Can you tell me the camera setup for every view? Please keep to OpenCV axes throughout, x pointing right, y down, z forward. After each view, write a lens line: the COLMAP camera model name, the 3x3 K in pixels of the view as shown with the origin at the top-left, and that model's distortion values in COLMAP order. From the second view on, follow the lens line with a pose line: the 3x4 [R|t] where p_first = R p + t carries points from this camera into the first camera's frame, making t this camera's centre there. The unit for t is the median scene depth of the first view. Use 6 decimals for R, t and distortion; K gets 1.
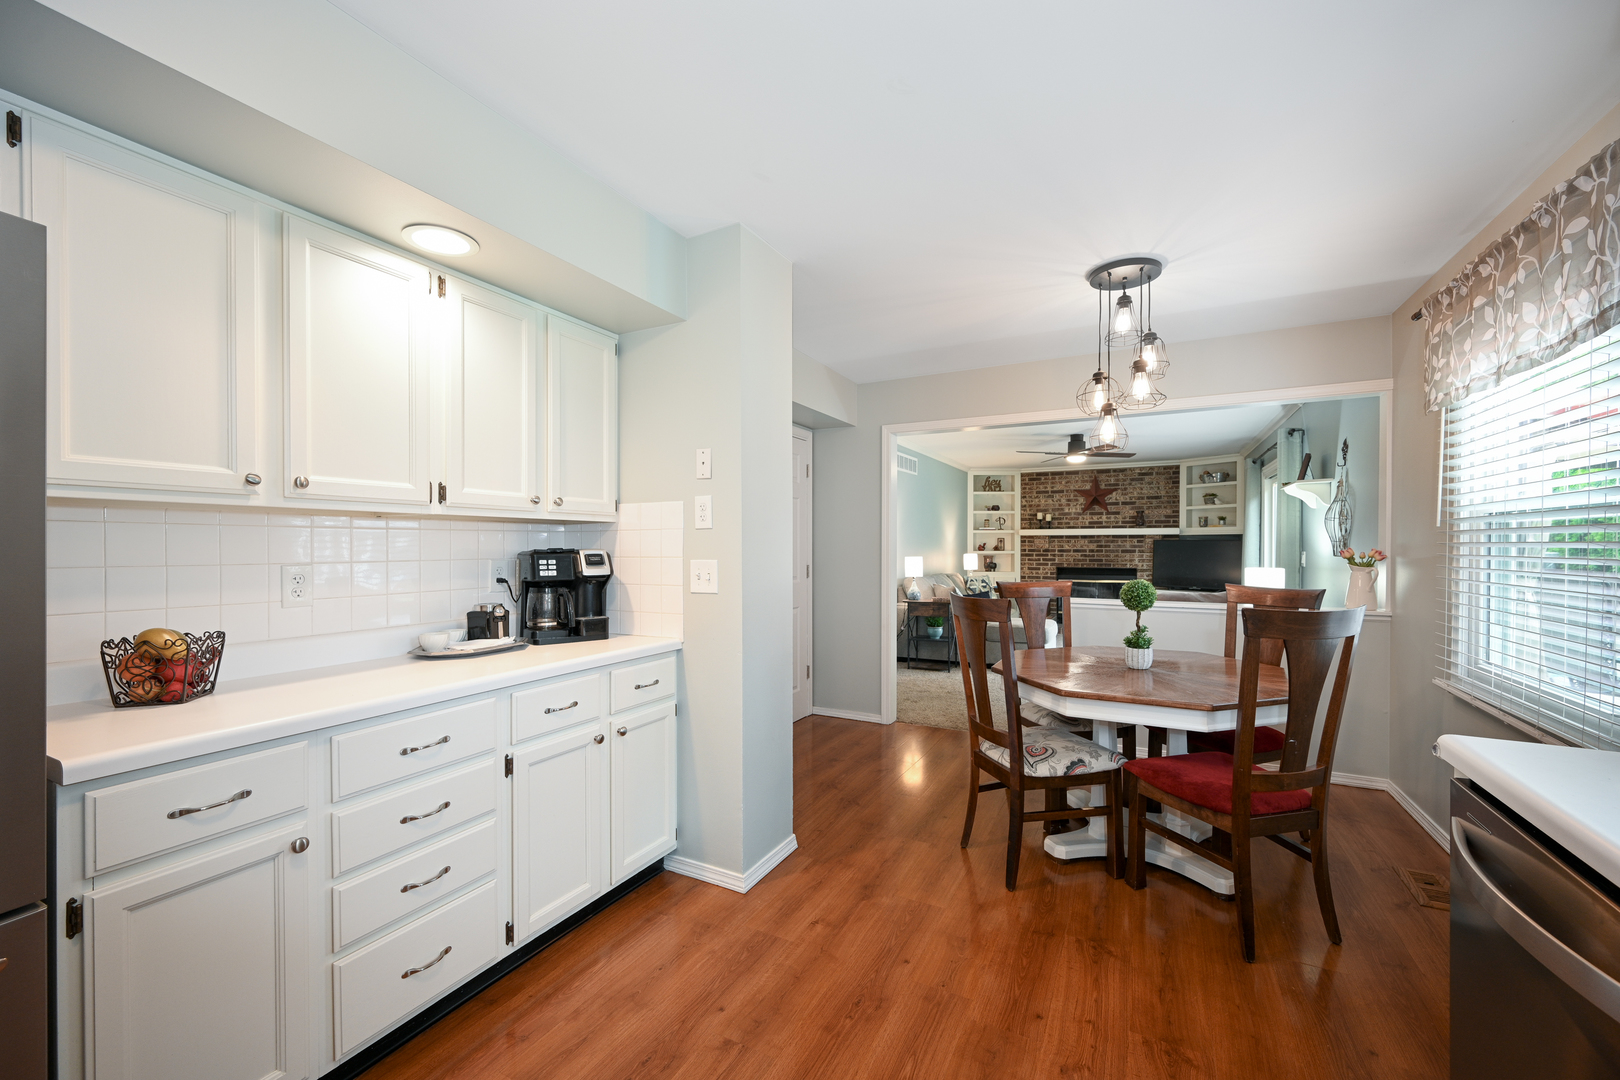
lens RADIAL K [[639.9, 0, 812.4], [0, 639.9, 552.0], [0, 0, 1]] dist [0.001156, -0.000038]
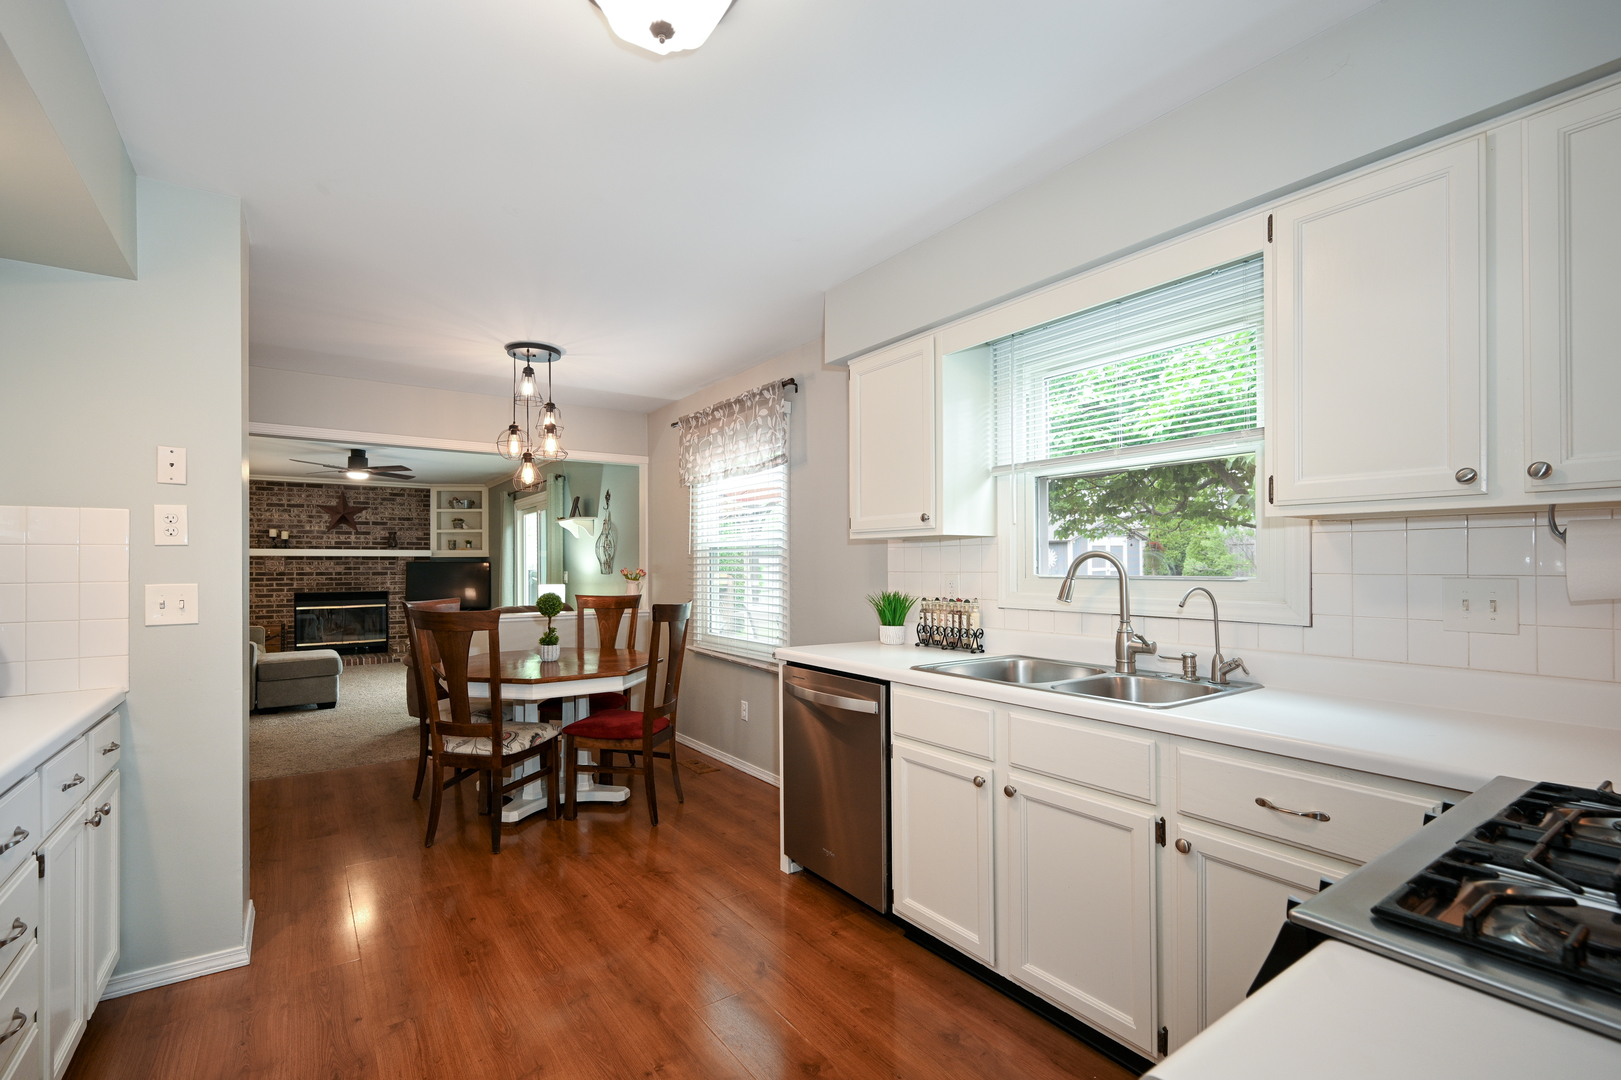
lens RADIAL K [[708.5, 0, 768.5], [0, 708.5, 563.3], [0, 0, 1]] dist [0.003571, 0.000348]
pose [[0.488754, 0.002026, 0.872419, -0.152435], [0.013068, 0.999868, -0.009643, 0.001272], [-0.872324, 0.016113, 0.488663, -0.025555]]
